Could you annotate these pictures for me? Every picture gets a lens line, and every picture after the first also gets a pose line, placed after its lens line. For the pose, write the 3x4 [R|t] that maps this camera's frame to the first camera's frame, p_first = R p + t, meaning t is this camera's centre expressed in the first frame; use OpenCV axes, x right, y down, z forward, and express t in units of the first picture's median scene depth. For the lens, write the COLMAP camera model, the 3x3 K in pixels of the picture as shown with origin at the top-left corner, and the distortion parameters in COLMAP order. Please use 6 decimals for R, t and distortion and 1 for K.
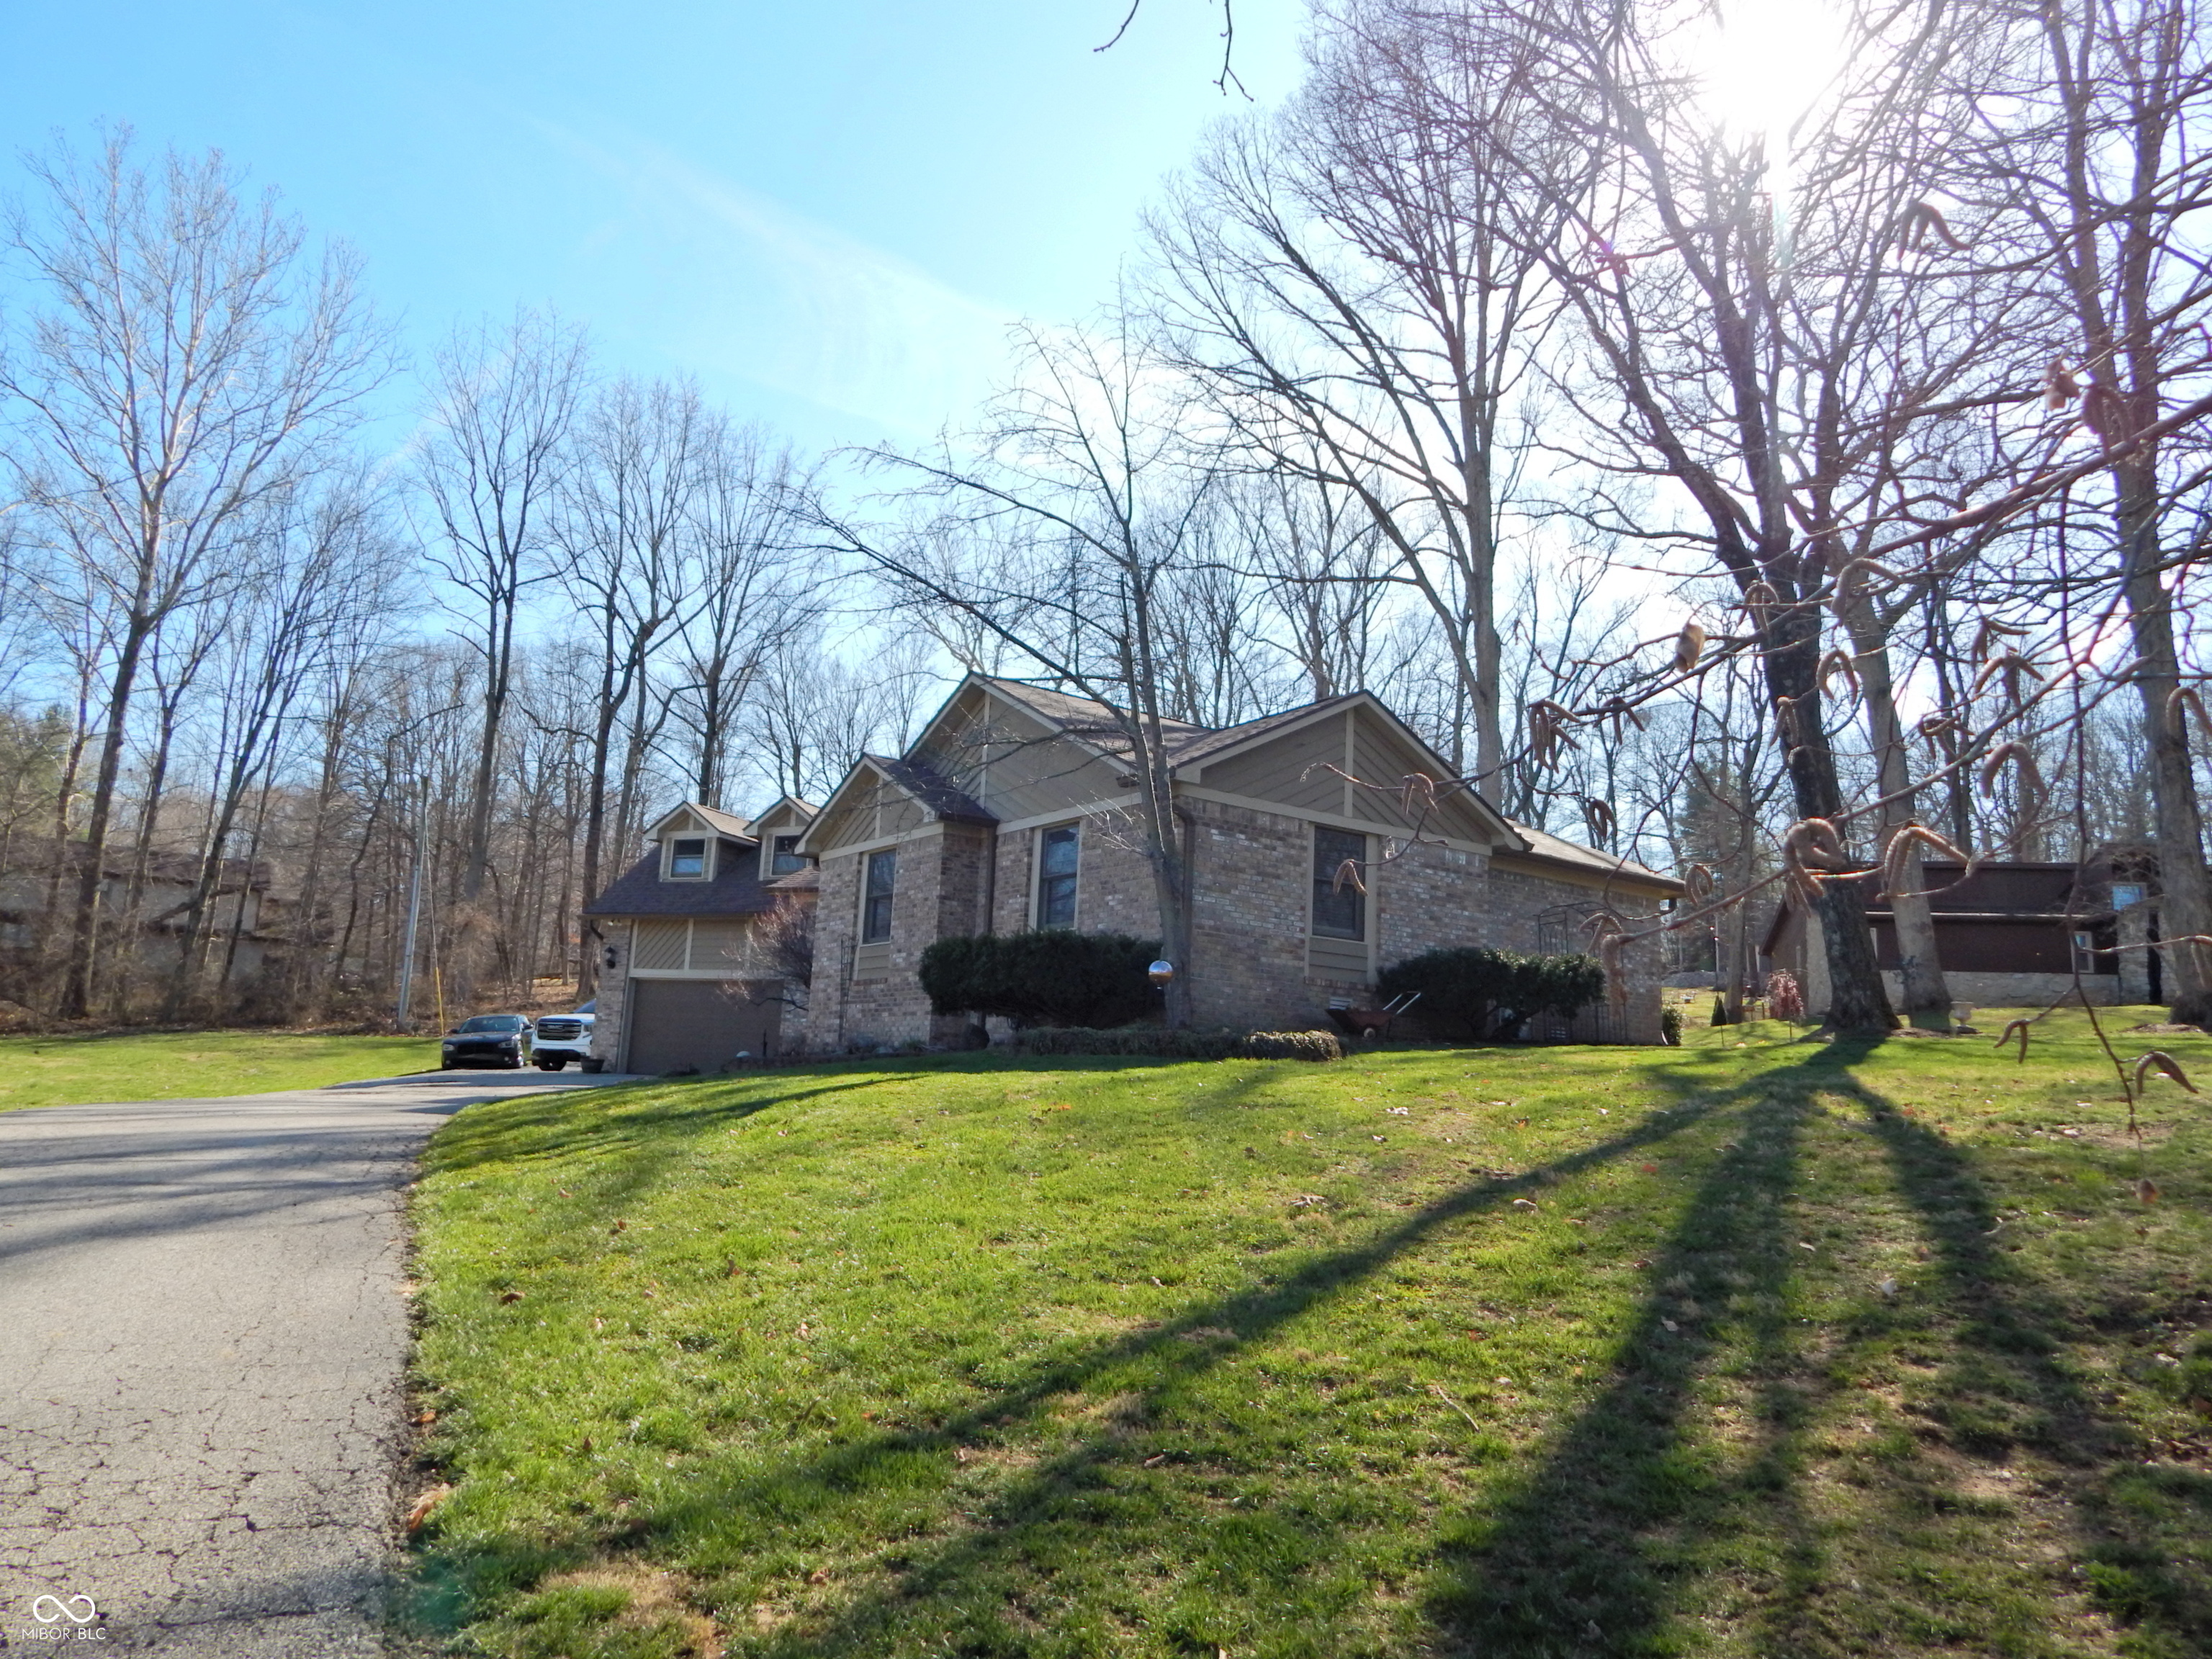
lens RADIAL K [[1520.7, 0, 1099.7], [0, 1520.7, 830.3], [0, 0, 1]] dist [0.005210, -0.007975]
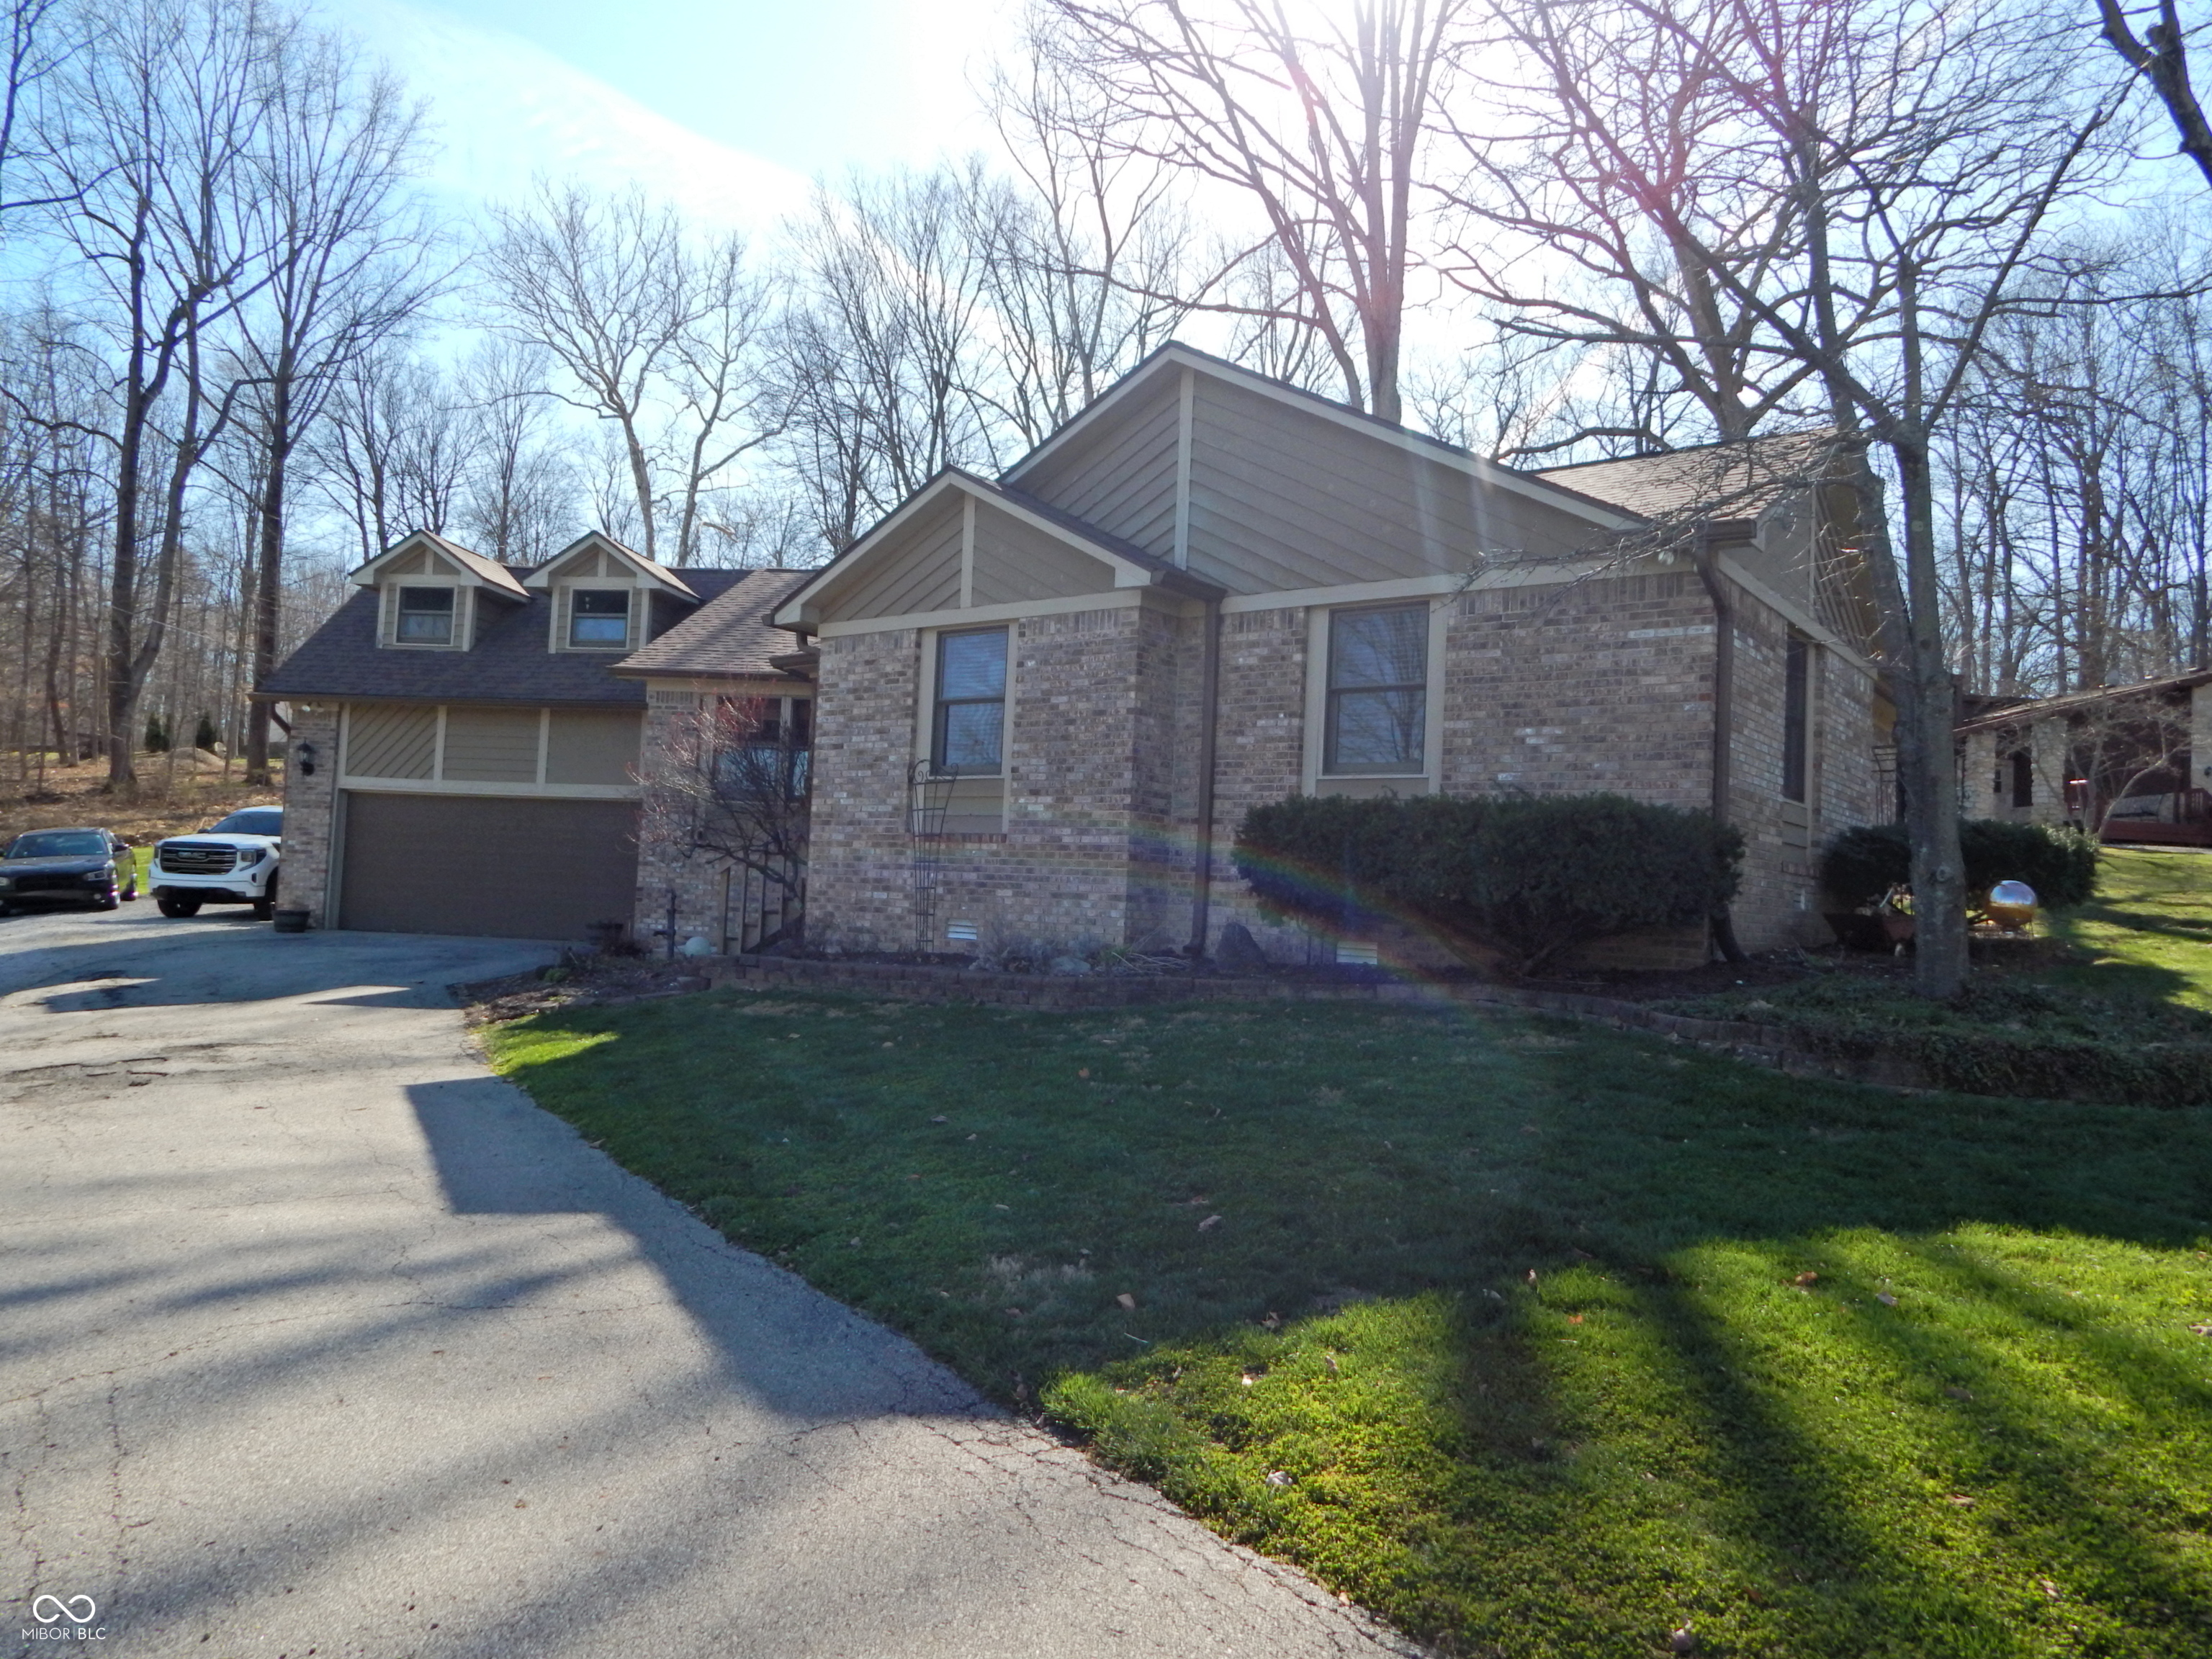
lens RADIAL K [[1520.7, 0, 1113.4], [0, 1520.7, 827.2], [0, 0, 1]] dist [0.005210, -0.007975]
pose [[0.954834, 0.009954, 0.296973, -0.147250], [-0.051928, 0.989649, 0.133788, 0.004419], [-0.292567, -0.143167, 0.945467, 0.210932]]
